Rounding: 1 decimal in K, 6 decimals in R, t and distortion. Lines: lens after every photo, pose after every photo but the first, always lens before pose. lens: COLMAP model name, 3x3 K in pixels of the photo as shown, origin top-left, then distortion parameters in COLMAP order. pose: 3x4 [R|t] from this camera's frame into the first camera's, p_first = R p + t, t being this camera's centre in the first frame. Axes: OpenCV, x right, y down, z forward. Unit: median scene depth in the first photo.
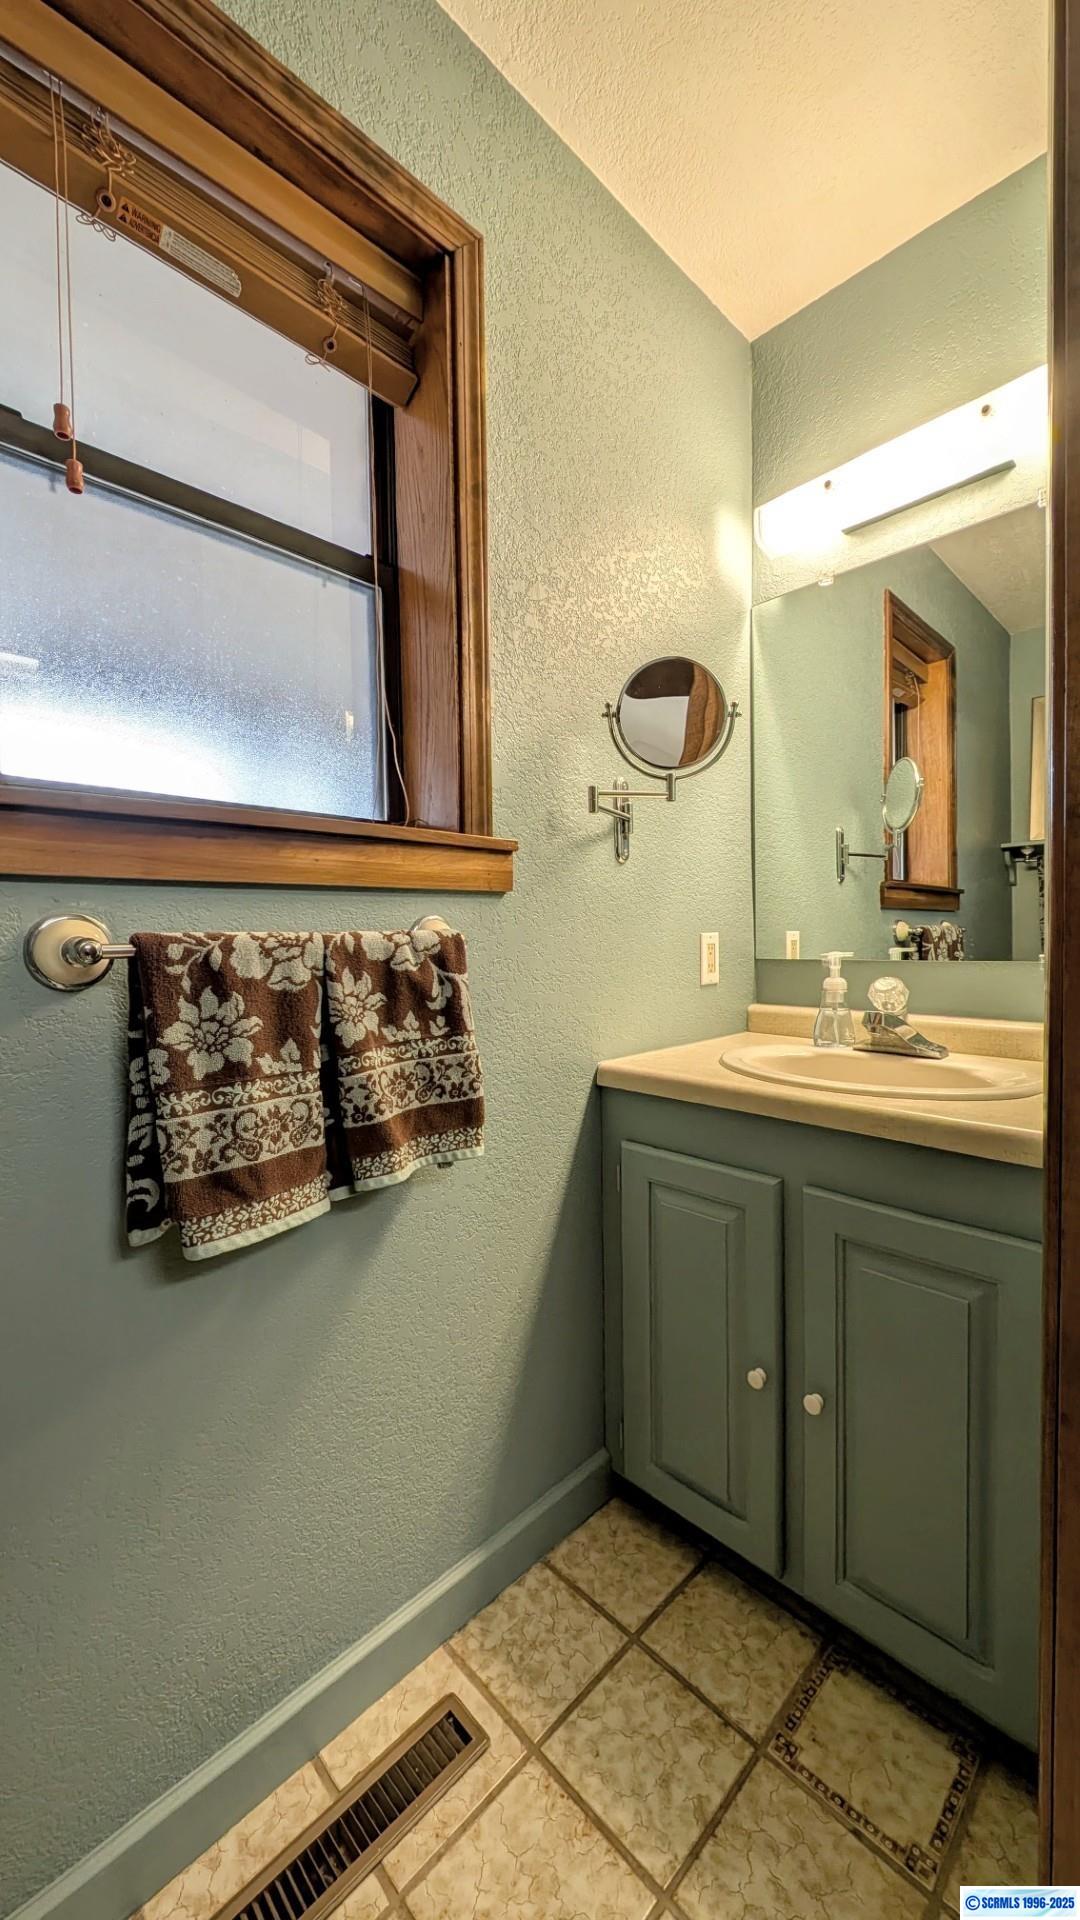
lens RADIAL K [[718.5, 0, 541.9], [0, 718.5, 955.5], [0, 0, 1]] dist [0.000455, 0.000008]
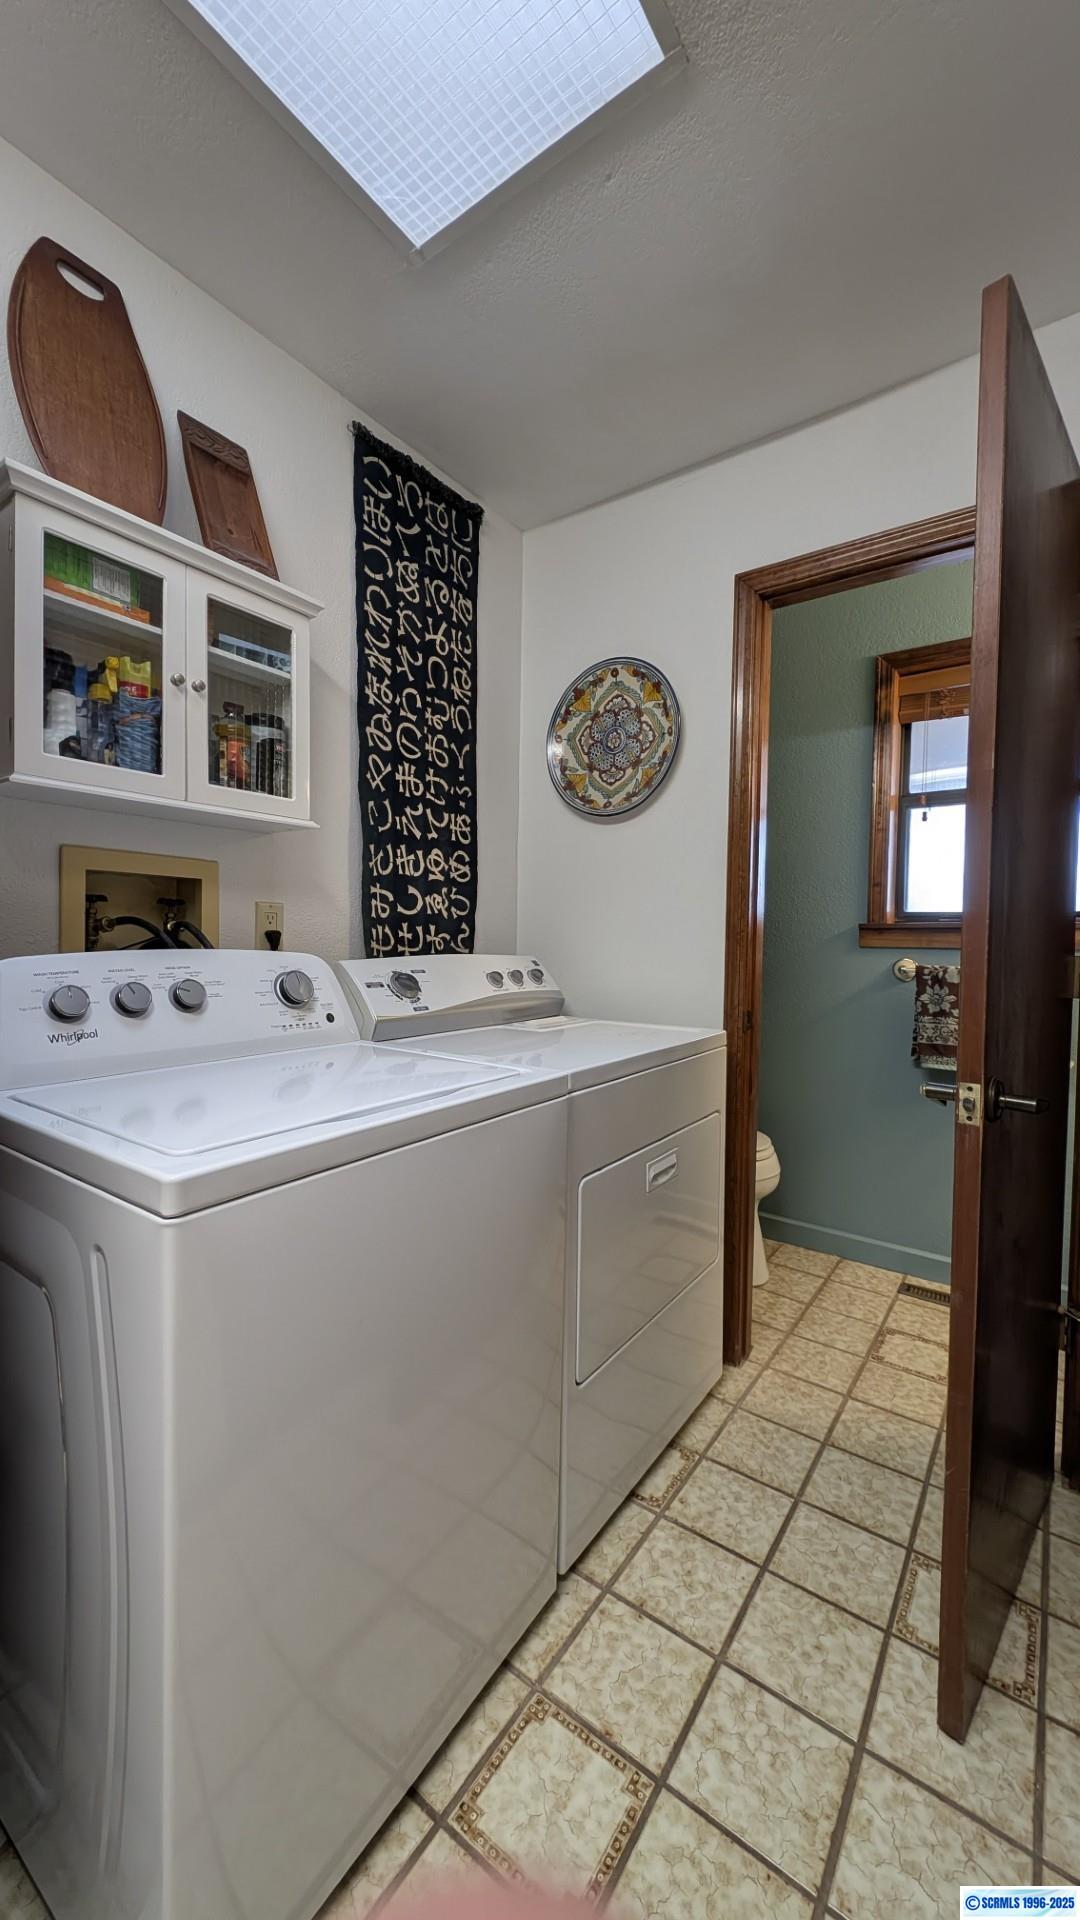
lens RADIAL K [[718.5, 0, 543.2], [0, 718.5, 955.9], [0, 0, 1]] dist [0.000455, 0.000008]
pose [[0.165136, 0.044751, -0.985255, 2.282386], [-0.041481, 0.998401, 0.038395, -0.123616], [0.985398, 0.034529, 0.166728, -1.174172]]
